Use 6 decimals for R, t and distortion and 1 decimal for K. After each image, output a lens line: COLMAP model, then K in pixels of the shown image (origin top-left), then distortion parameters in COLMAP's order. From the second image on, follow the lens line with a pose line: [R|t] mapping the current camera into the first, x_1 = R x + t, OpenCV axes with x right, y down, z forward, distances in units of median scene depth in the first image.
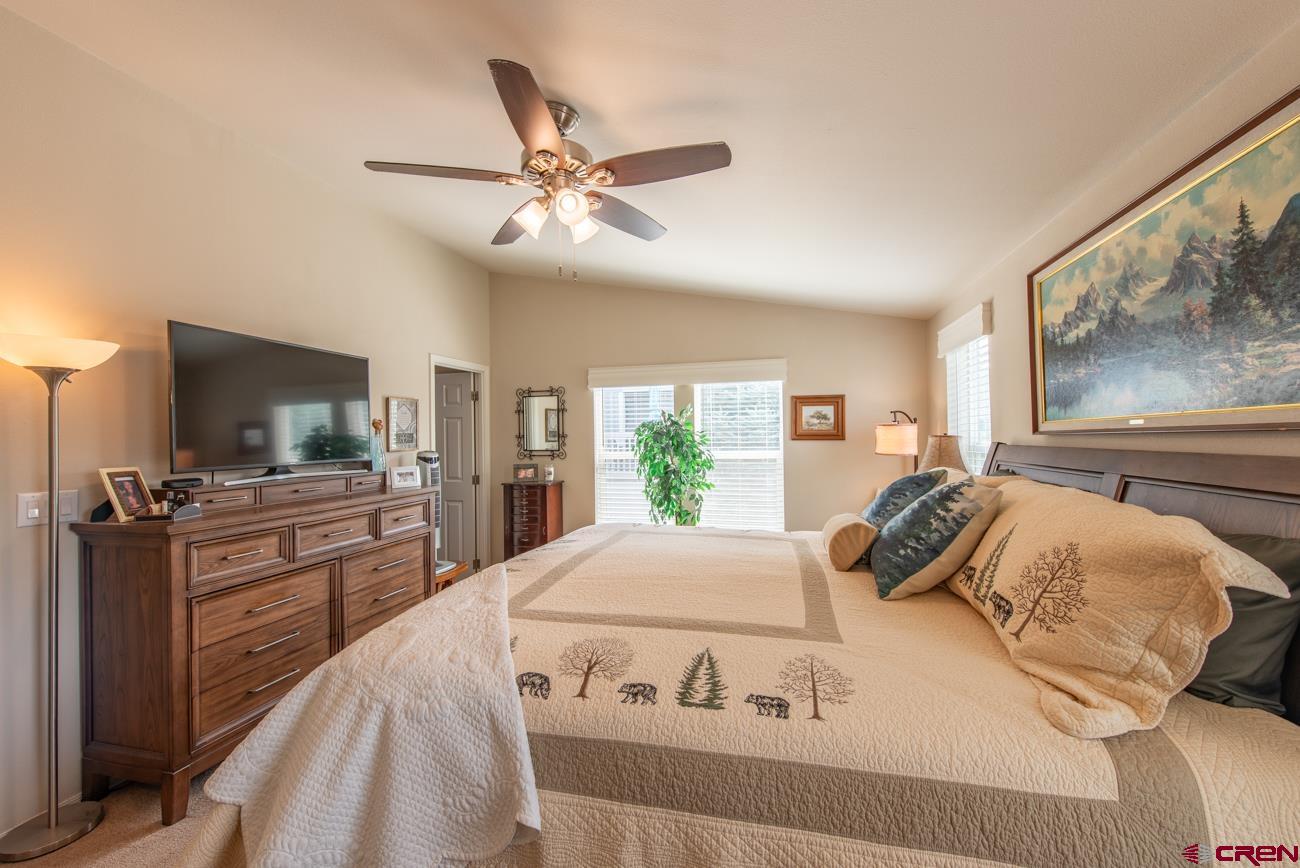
lens RADIAL K [[506.7, 0, 660.9], [0, 506.7, 433.6], [0, 0, 1]] dist [0.015164, -0.004353]
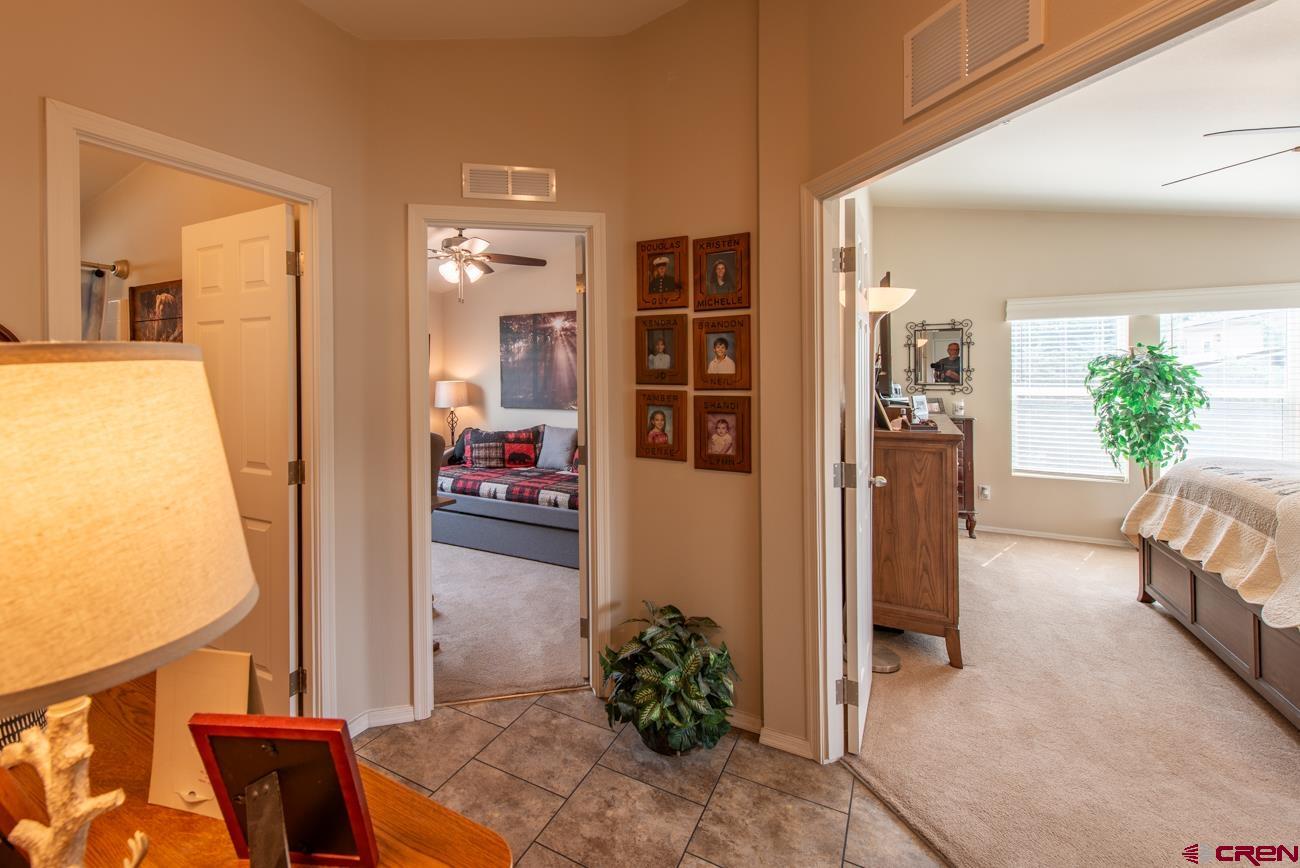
lens RADIAL K [[568.4, 0, 564.1], [0, 568.4, 379.3], [0, 0, 1]] dist [0.000292, -0.000870]
pose [[0.954534, 0.016620, -0.297639, -1.124912], [-0.012693, 0.999805, 0.015122, 0.028821], [0.297833, -0.010656, 0.954559, -0.471201]]
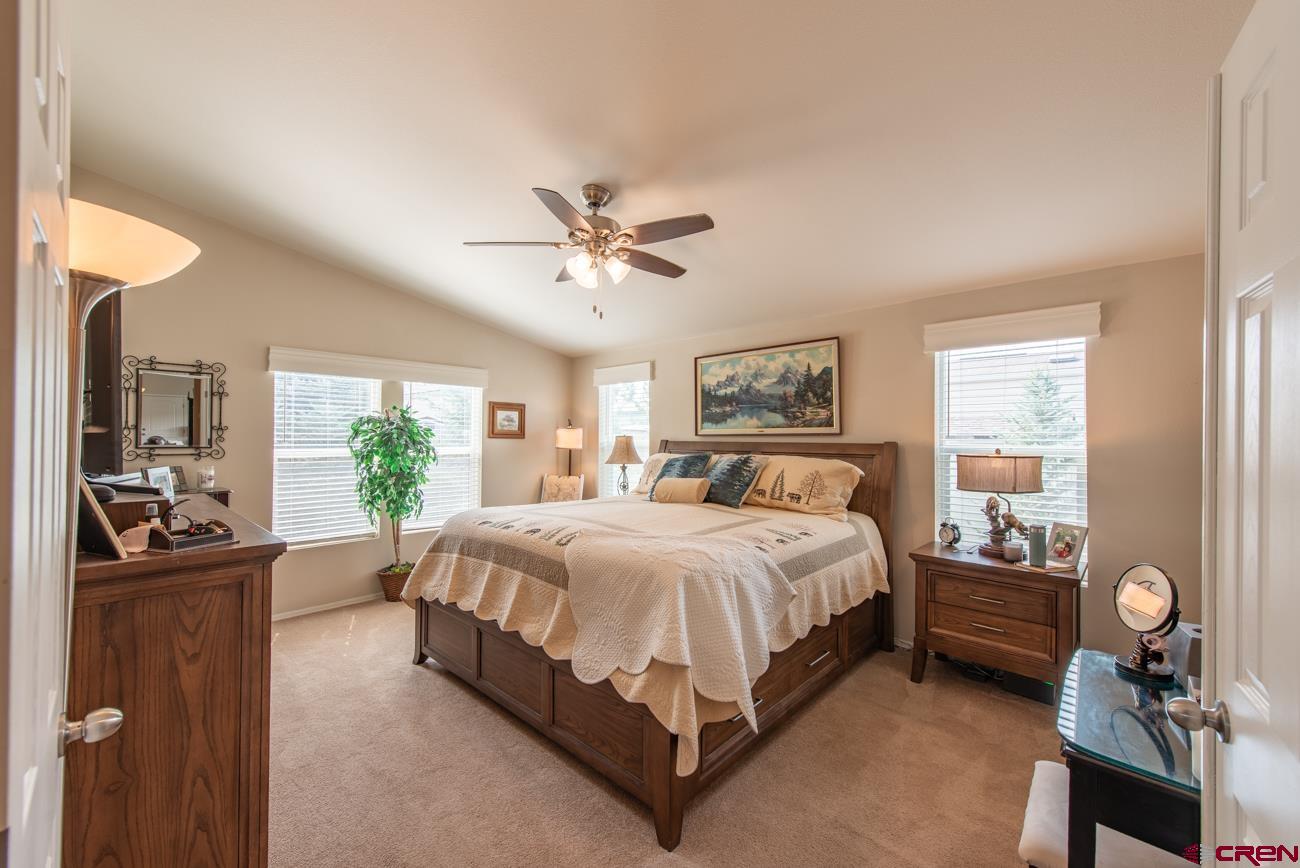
lens RADIAL K [[506.7, 0, 642.4], [0, 506.7, 429.7], [0, 0, 1]] dist [0.015164, -0.004353]
pose [[0.490992, 0.031969, 0.870578, -1.012110], [-0.017656, 0.999486, -0.026746, 0.029906], [-0.870985, -0.002239, 0.491304, 0.174403]]
